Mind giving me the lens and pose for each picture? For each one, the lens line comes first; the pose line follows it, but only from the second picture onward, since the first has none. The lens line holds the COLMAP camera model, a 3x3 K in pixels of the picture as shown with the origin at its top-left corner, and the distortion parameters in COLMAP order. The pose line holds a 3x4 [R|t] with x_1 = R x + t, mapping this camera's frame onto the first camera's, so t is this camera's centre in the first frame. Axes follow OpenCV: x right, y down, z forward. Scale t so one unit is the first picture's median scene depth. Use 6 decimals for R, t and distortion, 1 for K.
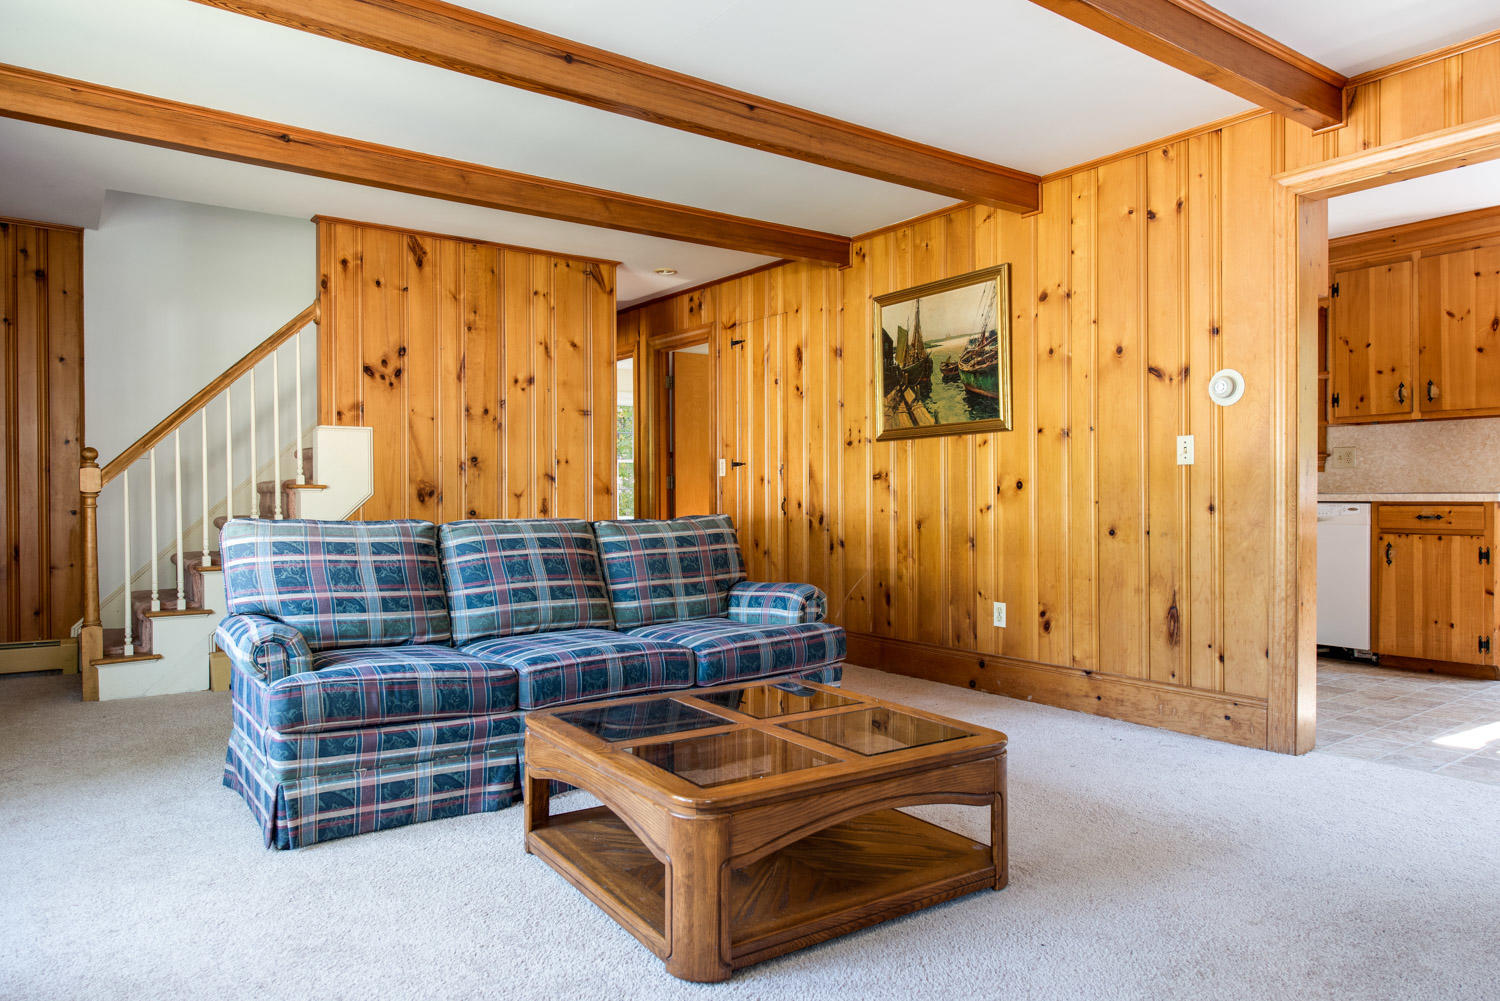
lens RADIAL K [[962.8, 0, 751.1], [0, 962.8, 498.3], [0, 0, 1]] dist [0.000810, 0.000025]
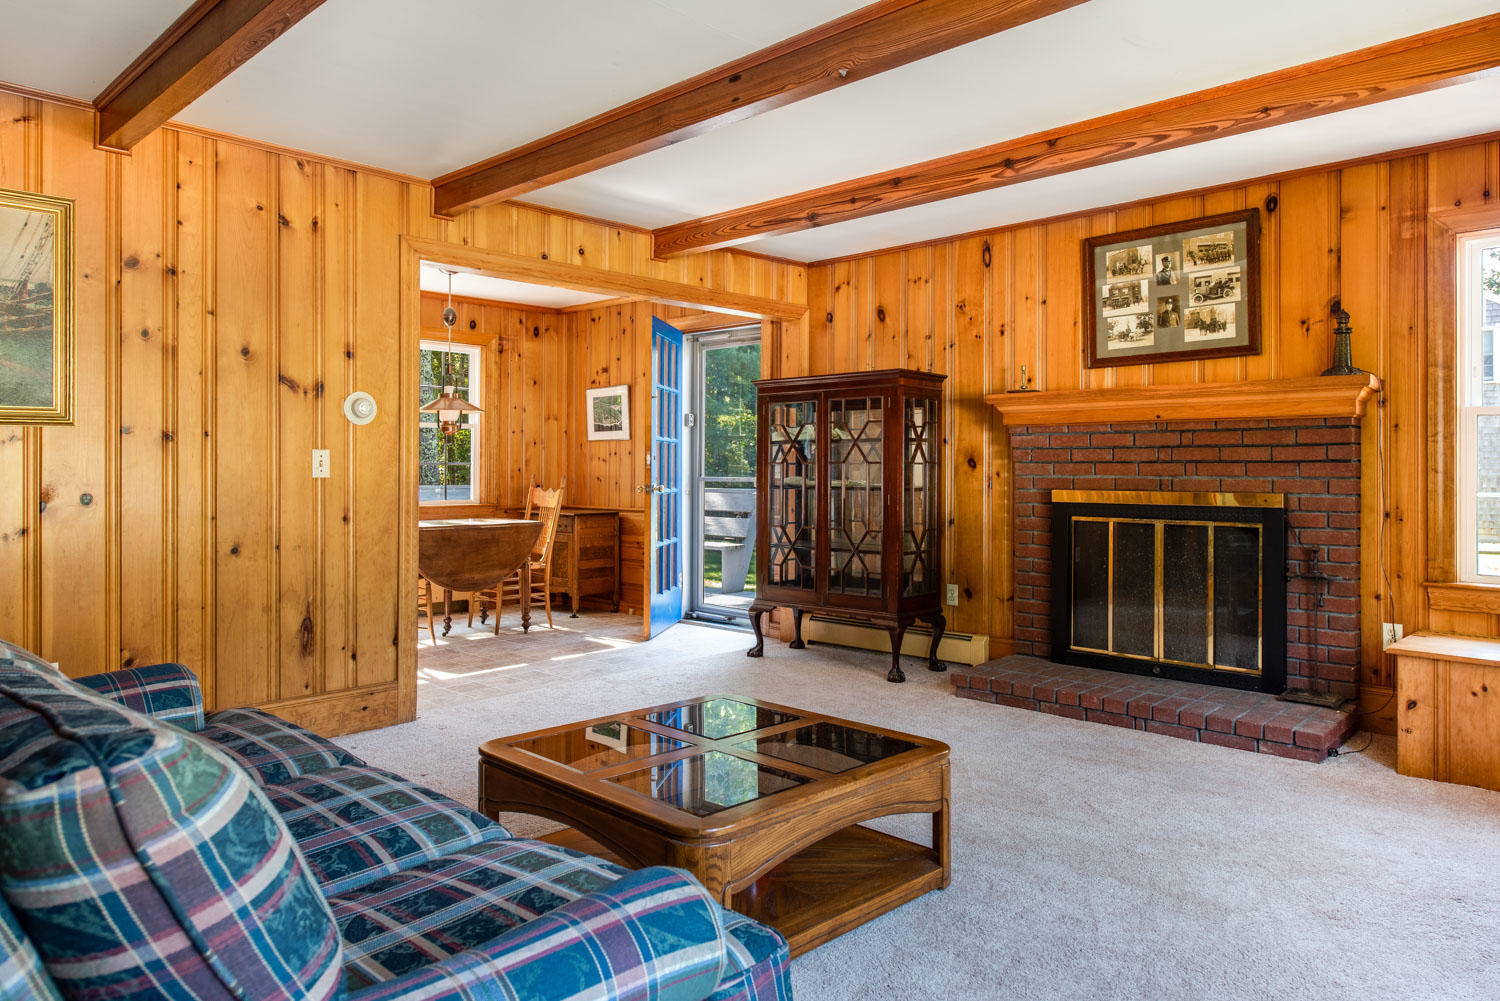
lens RADIAL K [[1020.9, 0, 750.1], [0, 1020.9, 489.2], [0, 0, 1]] dist [-0.001865, -0.000596]
pose [[-0.188511, -0.005765, 0.982054, -0.698516], [0.010693, 0.999911, 0.007922, -0.026125], [-0.982013, 0.011995, -0.188432, 0.744226]]
